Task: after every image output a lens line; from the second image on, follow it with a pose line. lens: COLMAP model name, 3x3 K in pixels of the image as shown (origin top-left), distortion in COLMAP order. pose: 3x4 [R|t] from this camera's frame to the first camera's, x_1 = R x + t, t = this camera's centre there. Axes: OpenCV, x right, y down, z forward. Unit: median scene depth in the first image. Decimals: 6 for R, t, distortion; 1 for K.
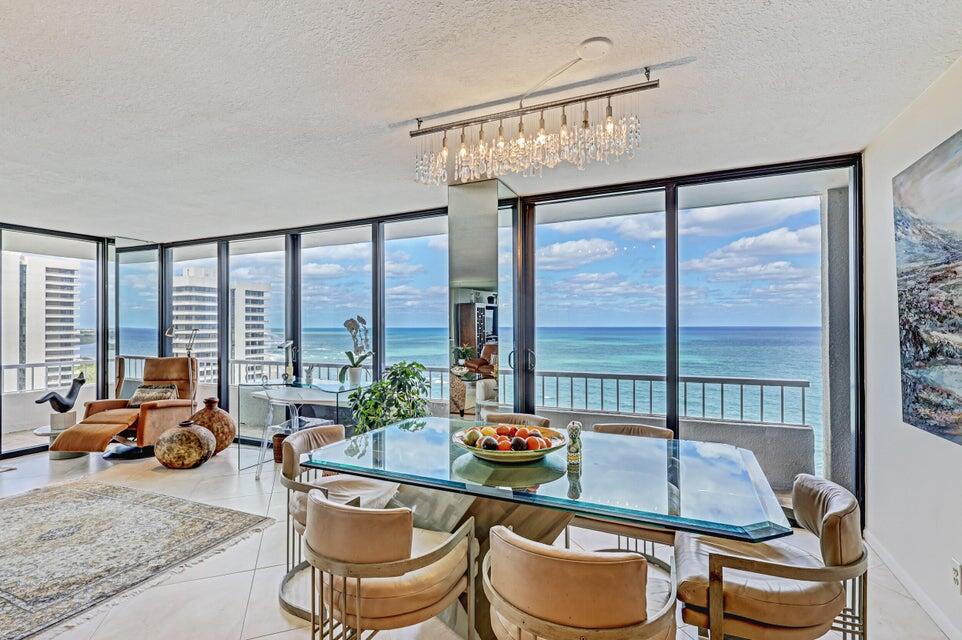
lens RADIAL K [[451.1, 0, 476.3], [0, 451.1, 321.7], [0, 0, 1]] dist [0.002256, 0.000709]
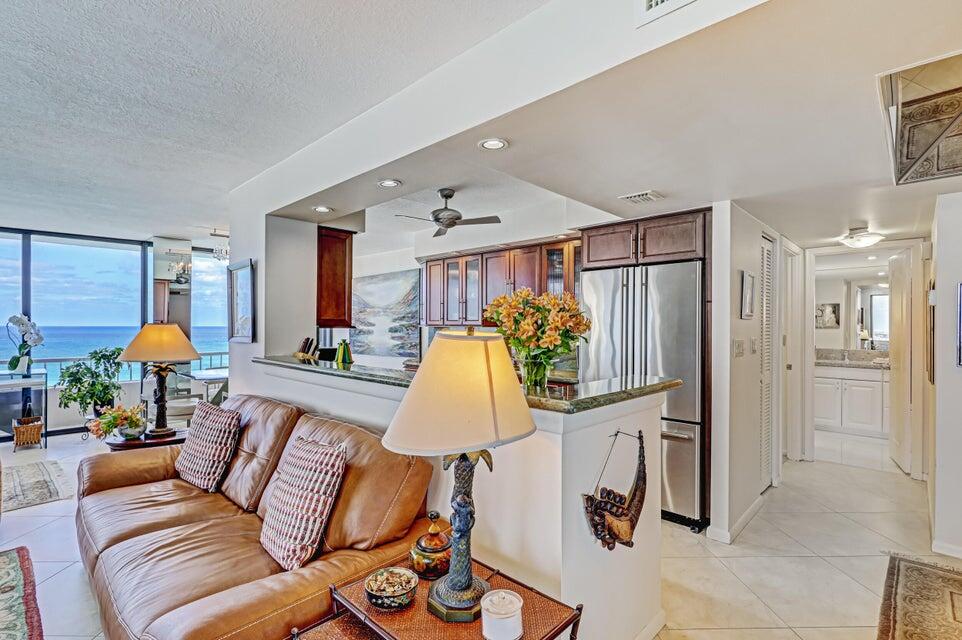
lens RADIAL K [[451.5, 0, 483.4], [0, 451.5, 326.3], [0, 0, 1]] dist [0.000593, 0.000261]
pose [[0.327513, 0.003481, 0.944840, -1.225103], [-0.013274, 0.999911, 0.000918, 0.003643], [-0.944753, -0.012842, 0.327530, -0.660964]]
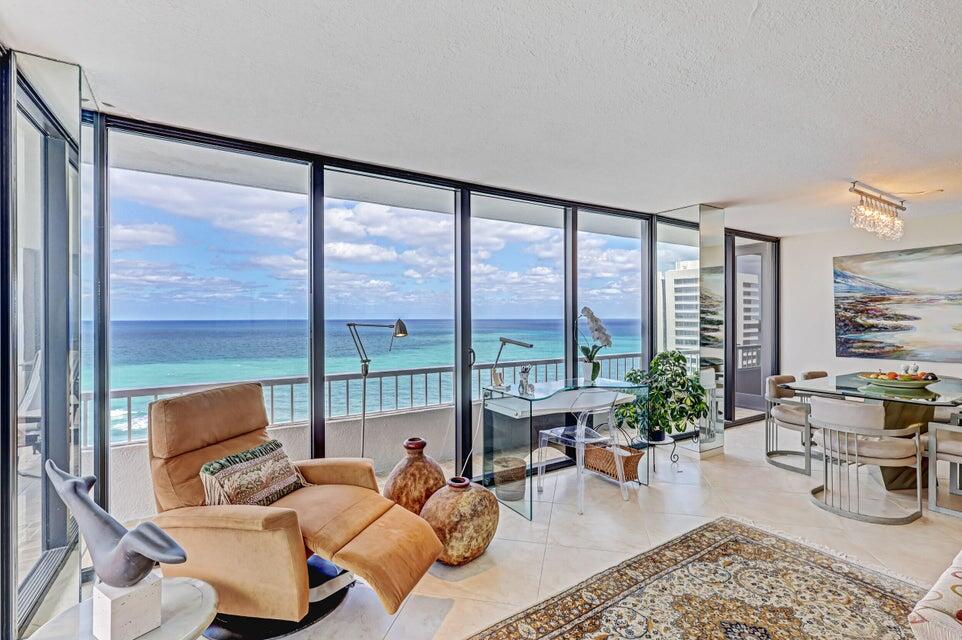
lens RADIAL K [[448.8, 0, 479.4], [0, 448.8, 318.0], [0, 0, 1]] dist [-0.000339, 0.001562]
pose [[0.551352, 0.001323, 0.834272, -1.438860], [-0.006011, 0.999979, 0.002387, 0.009983], [-0.834251, -0.006331, 0.551348, 0.842144]]
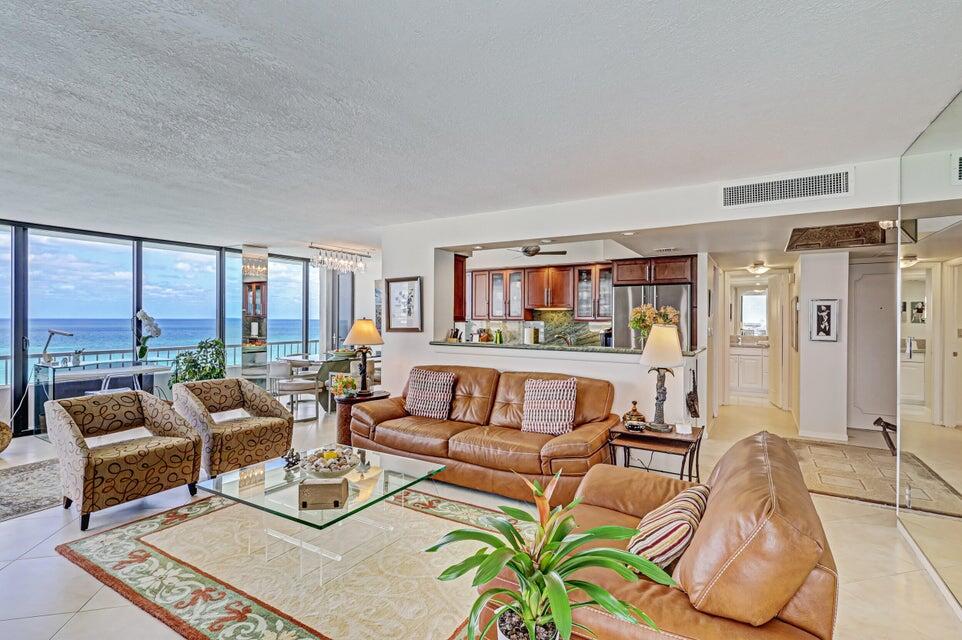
lens RADIAL K [[460.4, 0, 481.7], [0, 460.4, 318.3], [0, 0, 1]] dist [-0.002010, 0.001327]
pose [[0.116043, 0.004038, 0.993236, -1.919005], [-0.013484, 0.999906, -0.002489, 0.003330], [-0.993153, -0.013104, 0.116087, -0.243990]]
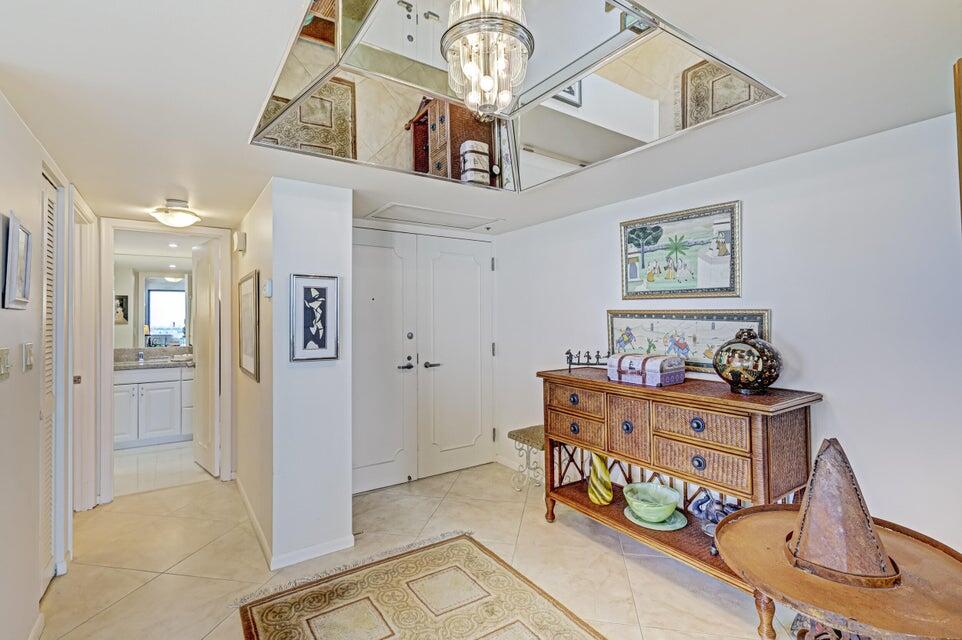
lens RADIAL K [[451.8, 0, 482.6], [0, 451.8, 314.7], [0, 0, 1]] dist [0.001462, 0.000300]
pose [[-0.856548, 0.015984, 0.515820, -0.873164], [0.006486, 0.999775, -0.020211, 0.002442], [-0.516027, -0.013966, -0.856458, -0.707309]]
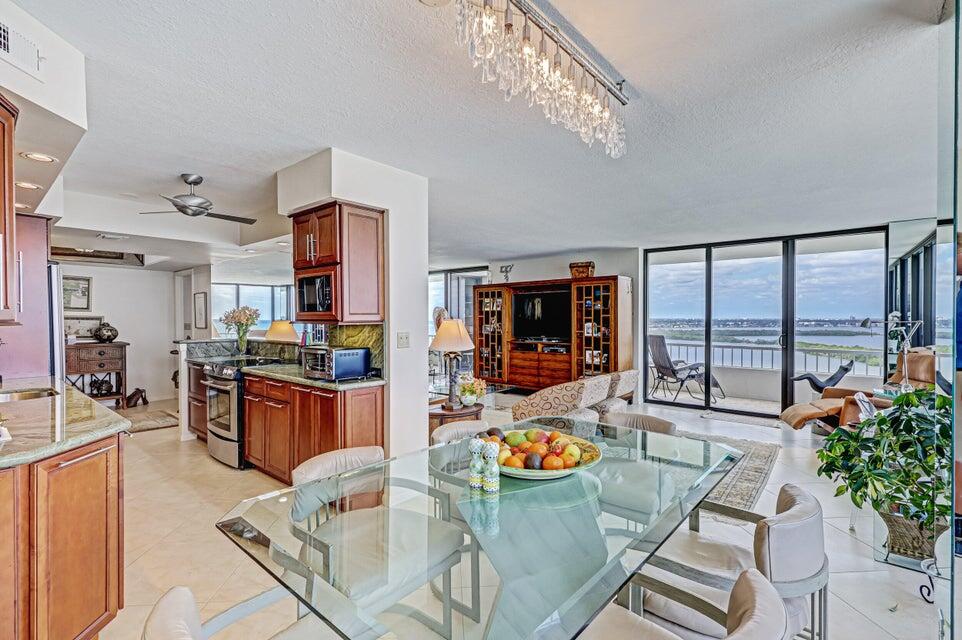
lens RADIAL K [[444.9, 0, 479.5], [0, 444.9, 320.8], [0, 0, 1]] dist [0.000028, 0.000705]
pose [[-0.284100, 0.011026, -0.958731, 0.543401], [0.009496, 0.999917, 0.008686, 0.002739], [0.958748, -0.006637, -0.284181, 0.681957]]
